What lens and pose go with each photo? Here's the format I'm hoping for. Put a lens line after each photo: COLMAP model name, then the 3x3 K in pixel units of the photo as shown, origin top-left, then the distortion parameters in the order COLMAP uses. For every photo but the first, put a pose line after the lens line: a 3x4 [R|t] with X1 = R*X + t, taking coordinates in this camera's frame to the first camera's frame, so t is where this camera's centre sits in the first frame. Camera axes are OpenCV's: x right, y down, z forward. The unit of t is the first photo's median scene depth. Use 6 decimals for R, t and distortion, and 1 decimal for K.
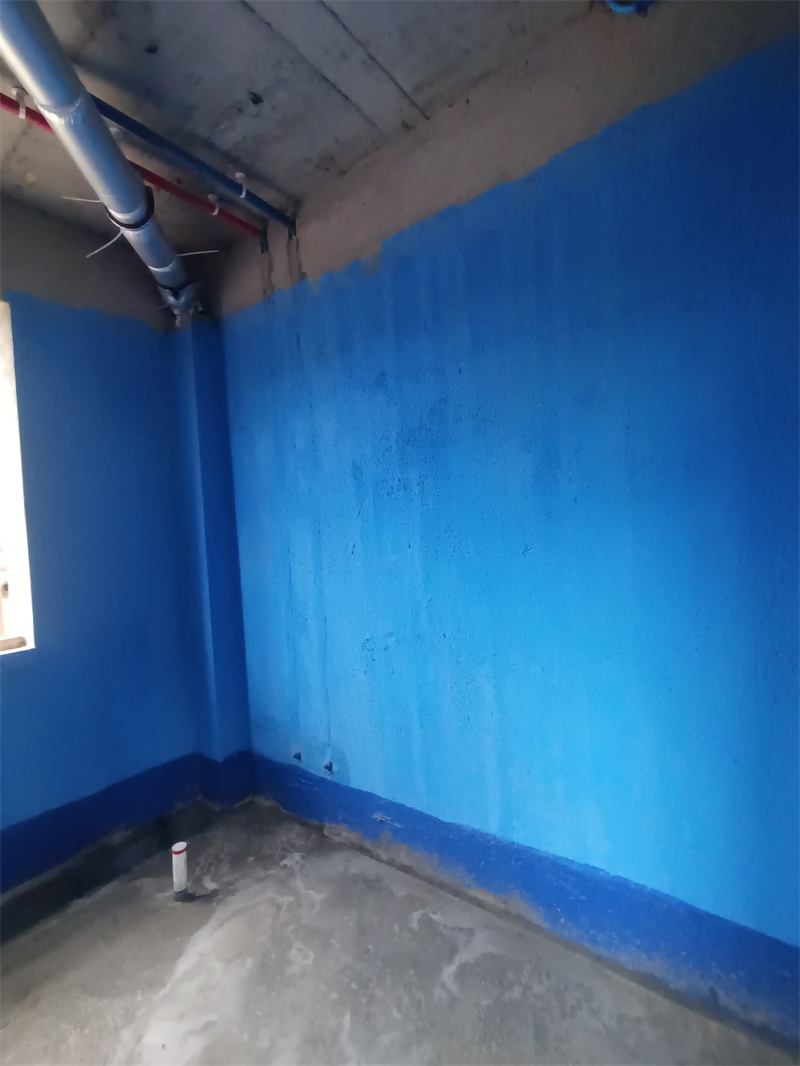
lens RADIAL K [[492.7, 0, 404.5], [0, 492.7, 536.7], [0, 0, 1]] dist [-0.008099, 0.003980]
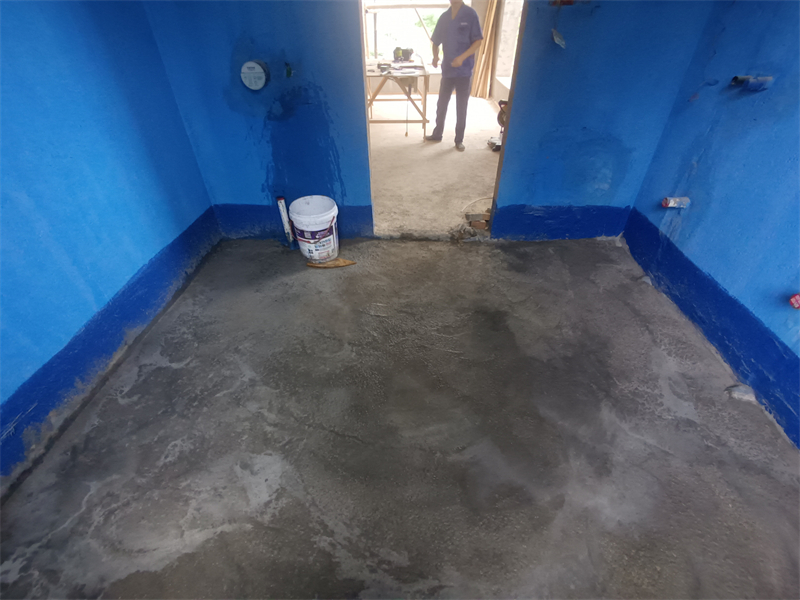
lens RADIAL K [[369.7, 0, 399.7], [0, 369.7, 299.3], [0, 0, 1]] dist [-0.008099, 0.003980]
pose [[-0.560733, -0.456680, 0.690668, -0.897314], [0.063020, 0.808184, 0.585548, 0.066871], [-0.825595, 0.371862, -0.424396, 0.734628]]
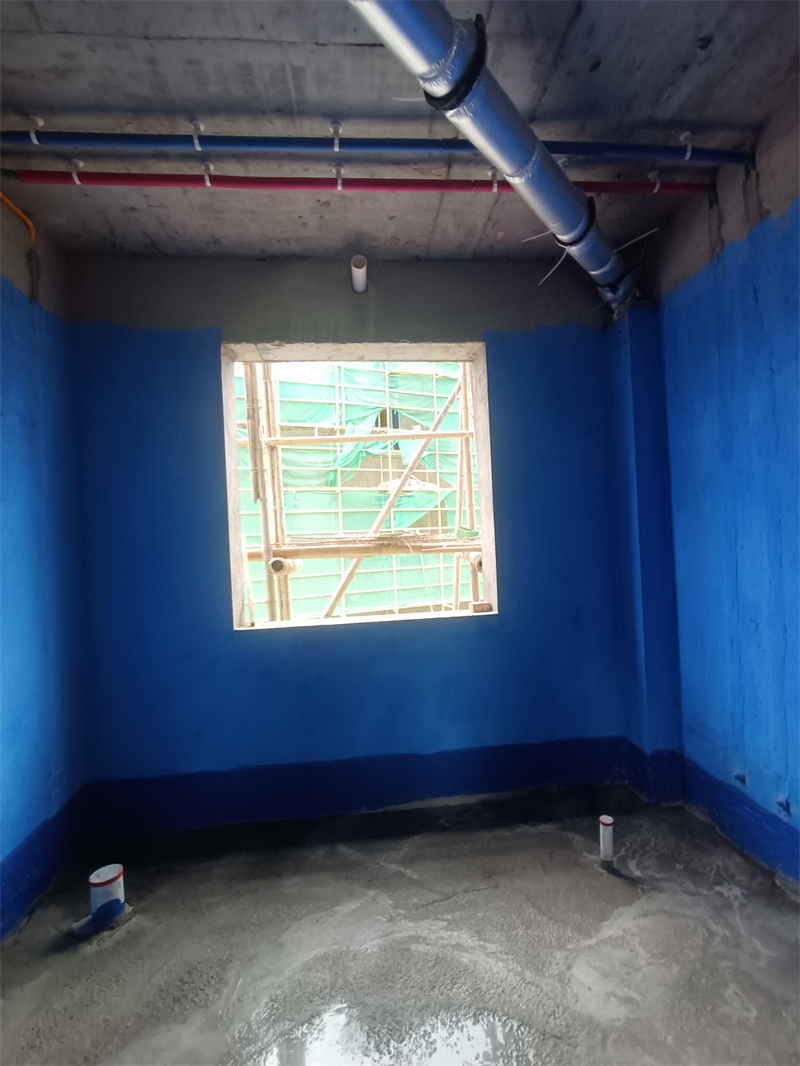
lens RADIAL K [[492.7, 0, 405.9], [0, 492.7, 534.8], [0, 0, 1]] dist [-0.008099, 0.003980]
pose [[0.677776, 0.027283, -0.734762, 0.010256], [-0.006075, 0.999485, 0.031510, -0.013302], [0.735244, -0.016893, 0.677592, -0.026674]]
